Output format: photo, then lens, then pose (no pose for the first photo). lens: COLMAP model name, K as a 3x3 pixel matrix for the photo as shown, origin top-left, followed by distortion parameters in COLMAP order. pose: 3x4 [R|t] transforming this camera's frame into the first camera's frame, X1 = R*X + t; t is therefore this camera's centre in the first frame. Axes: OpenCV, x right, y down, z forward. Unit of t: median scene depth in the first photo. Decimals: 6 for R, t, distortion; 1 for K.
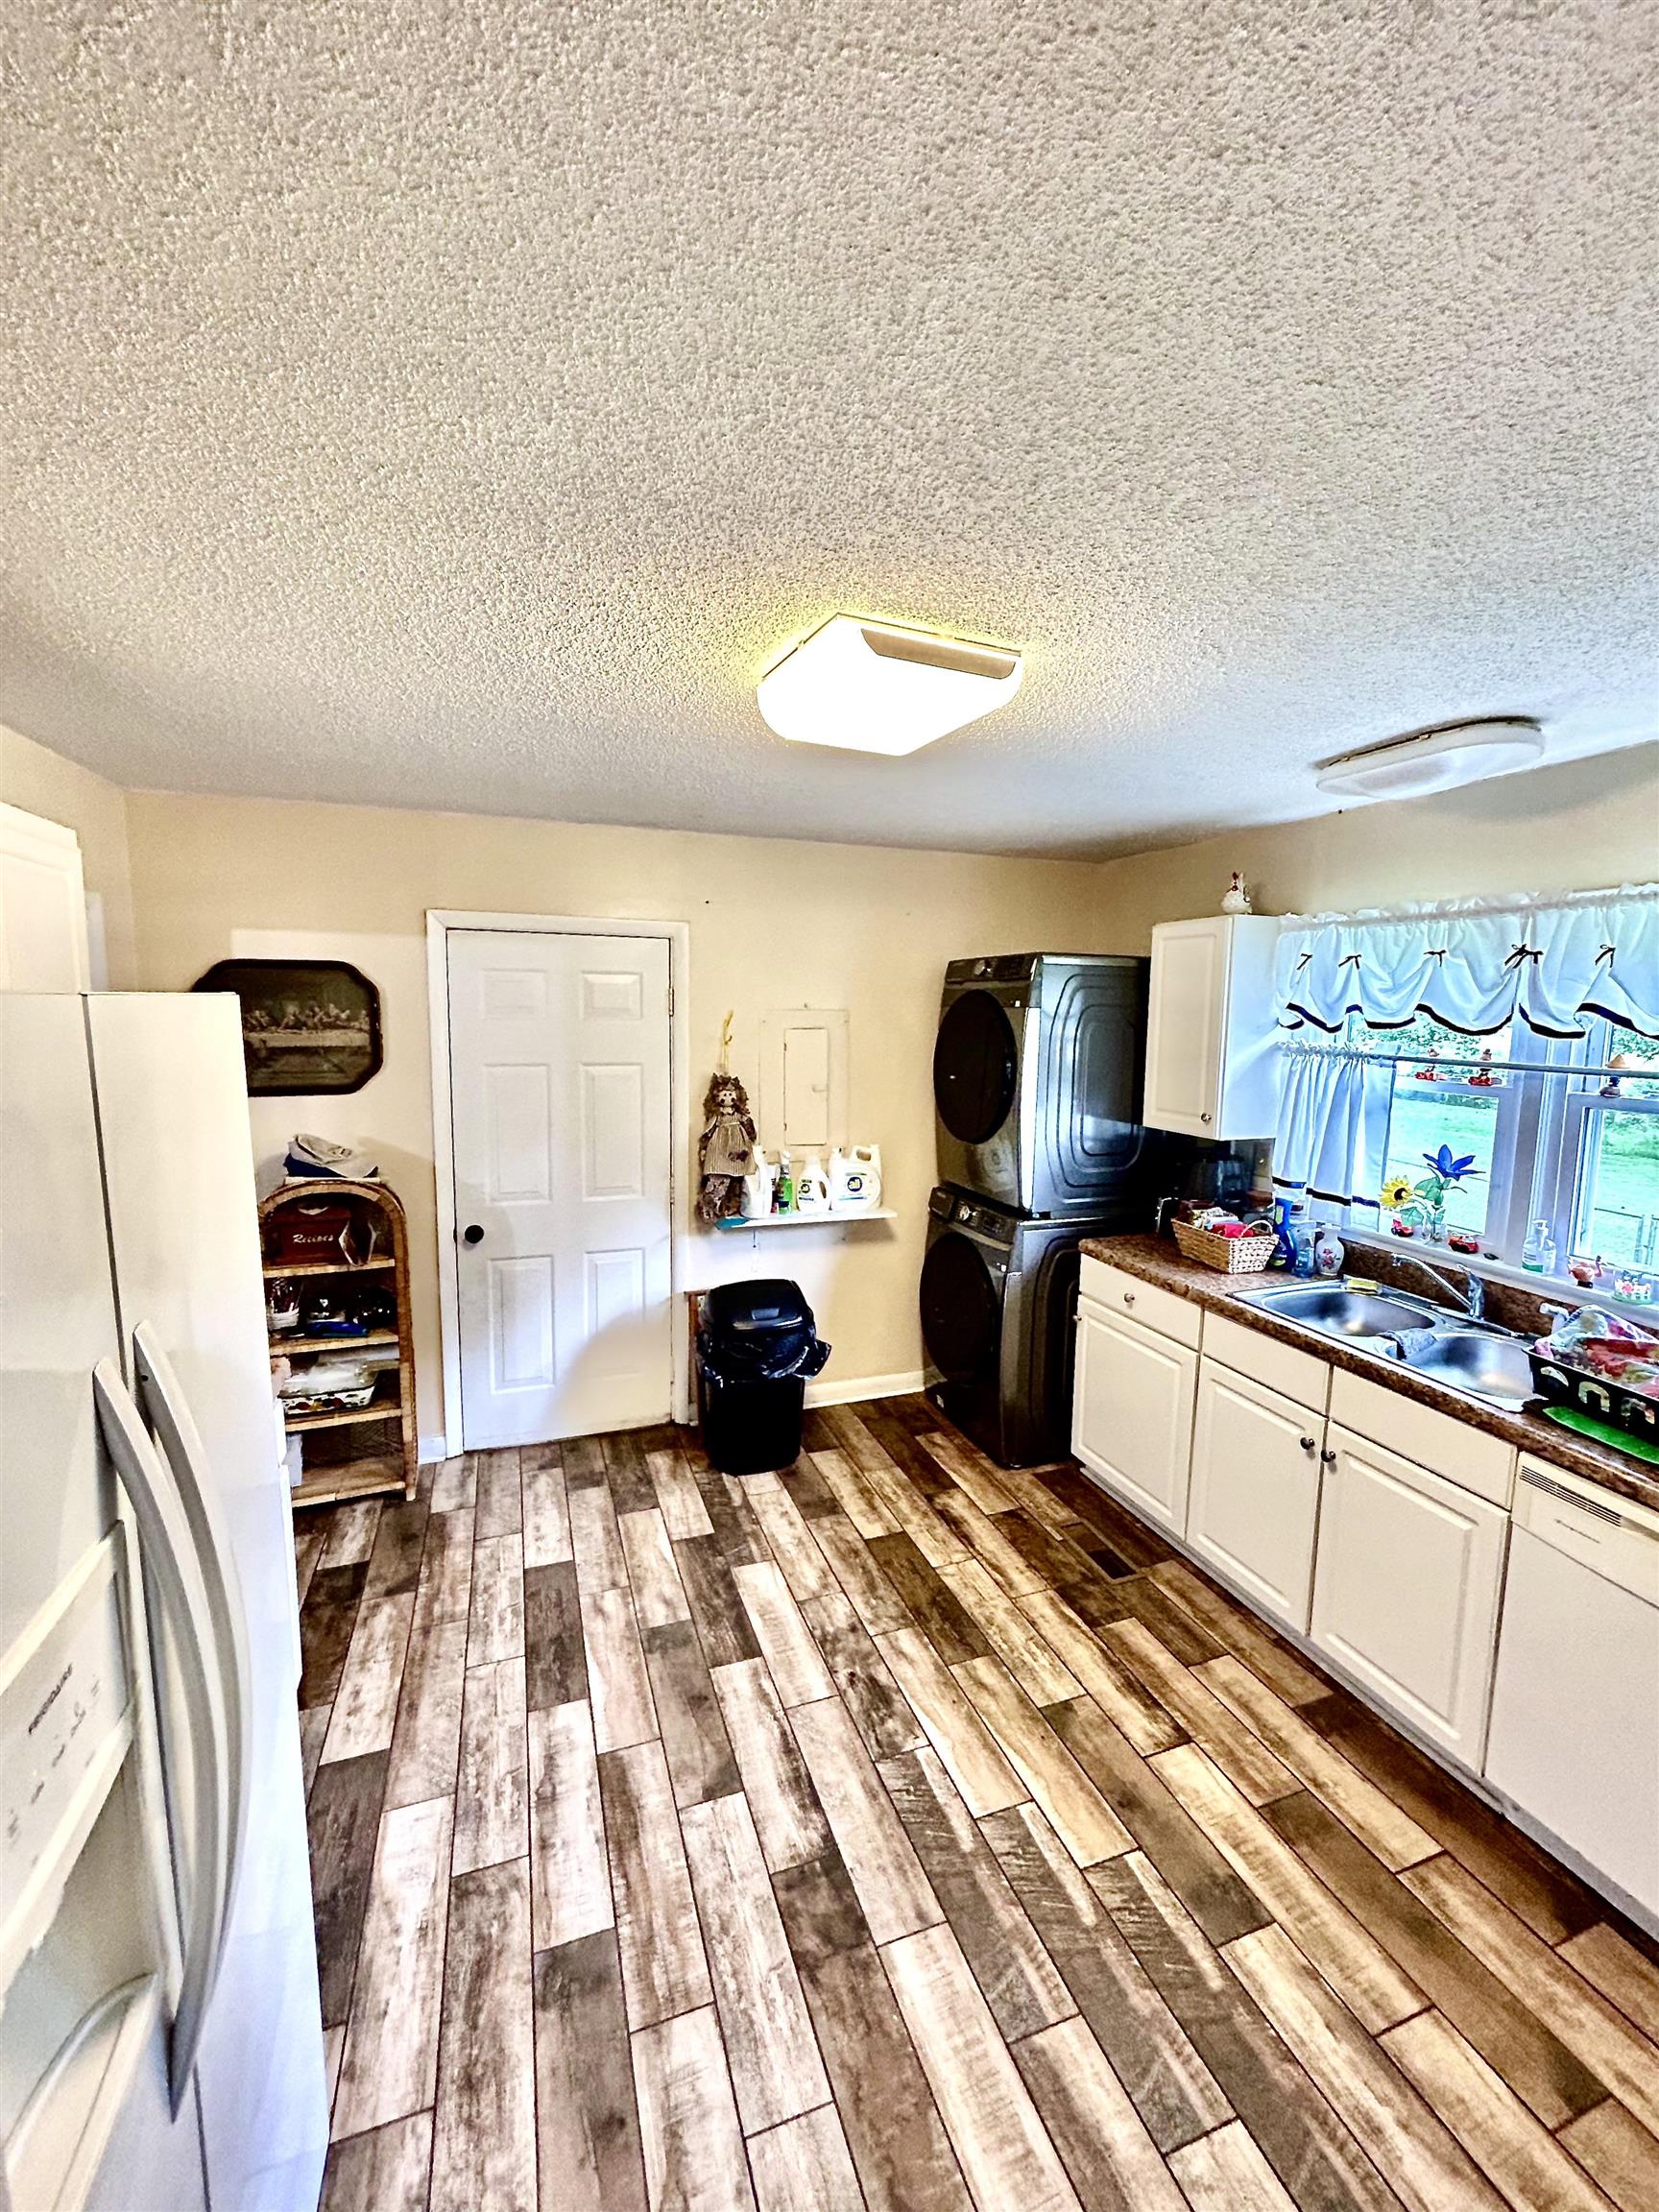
lens RADIAL K [[883.0, 0, 832.4], [0, 883.0, 1106.3], [0, 0, 1]] dist [-0.003522, 0.000295]
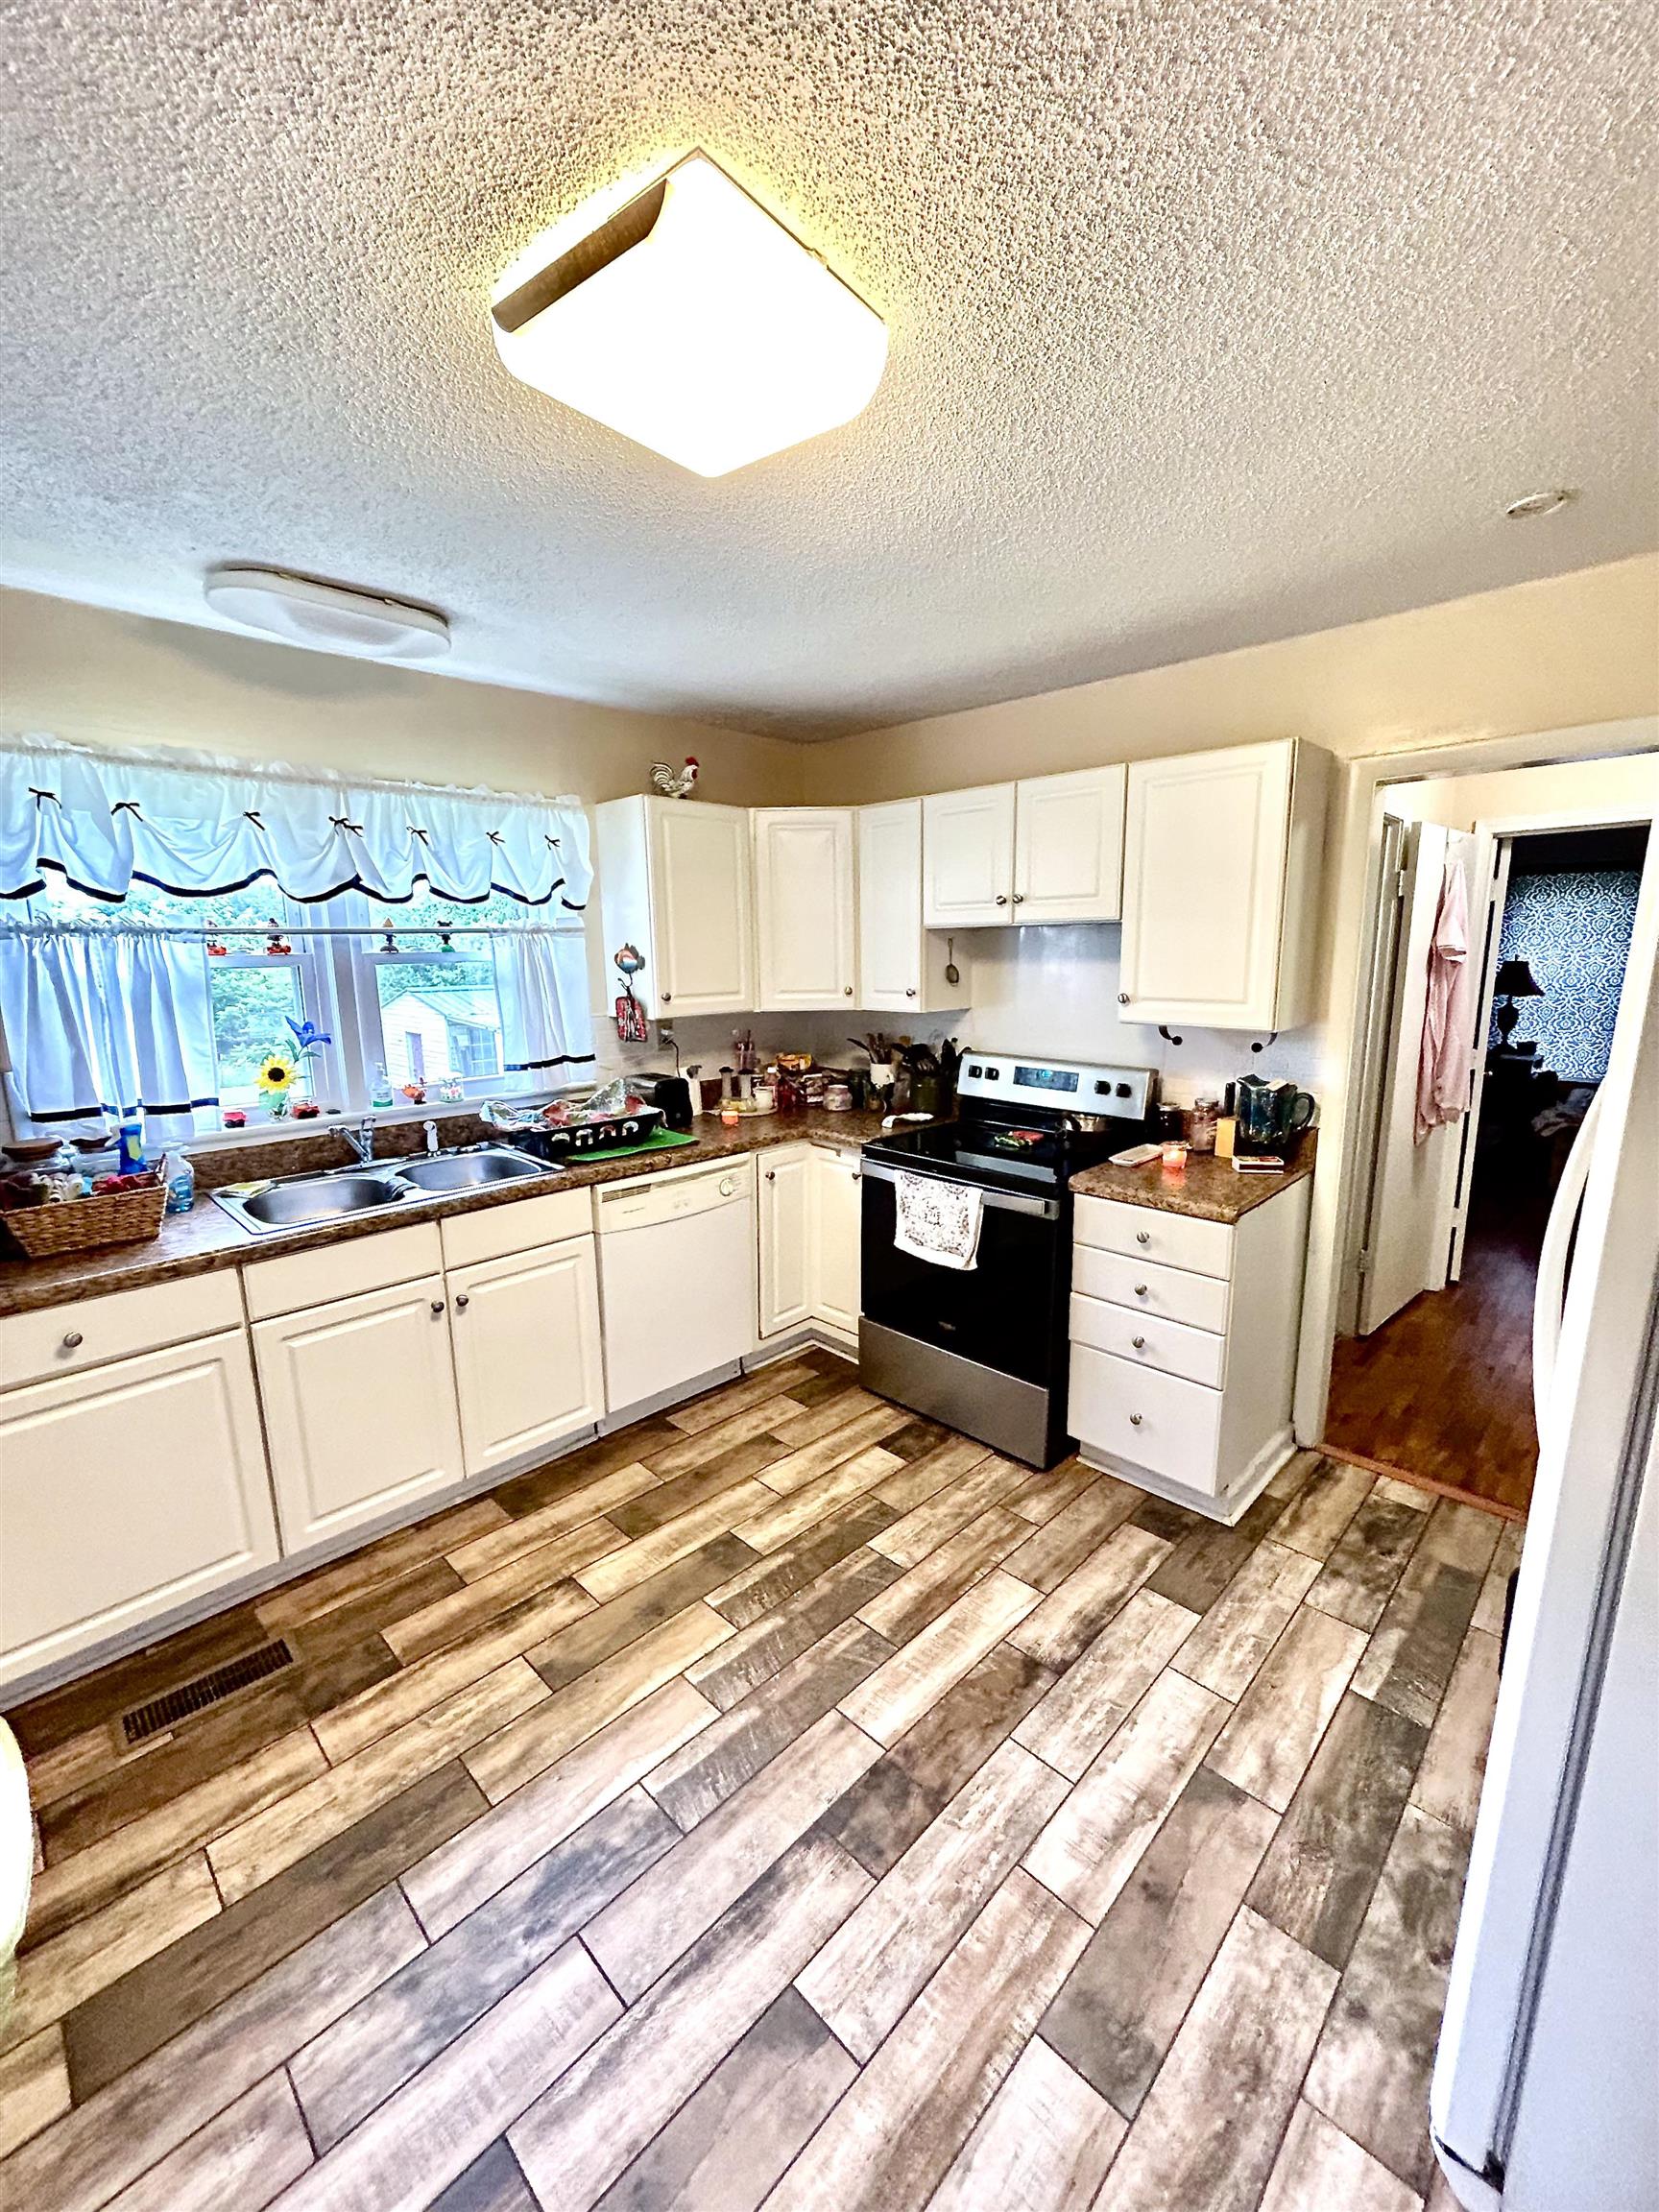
lens RADIAL K [[883.0, 0, 832.4], [0, 883.0, 1106.3], [0, 0, 1]] dist [-0.003522, 0.000295]
pose [[-0.434049, -0.177401, 0.883250, -0.593942], [0.106287, 0.963489, 0.245749, -0.047431], [-0.894597, 0.200545, -0.399346, 1.096646]]
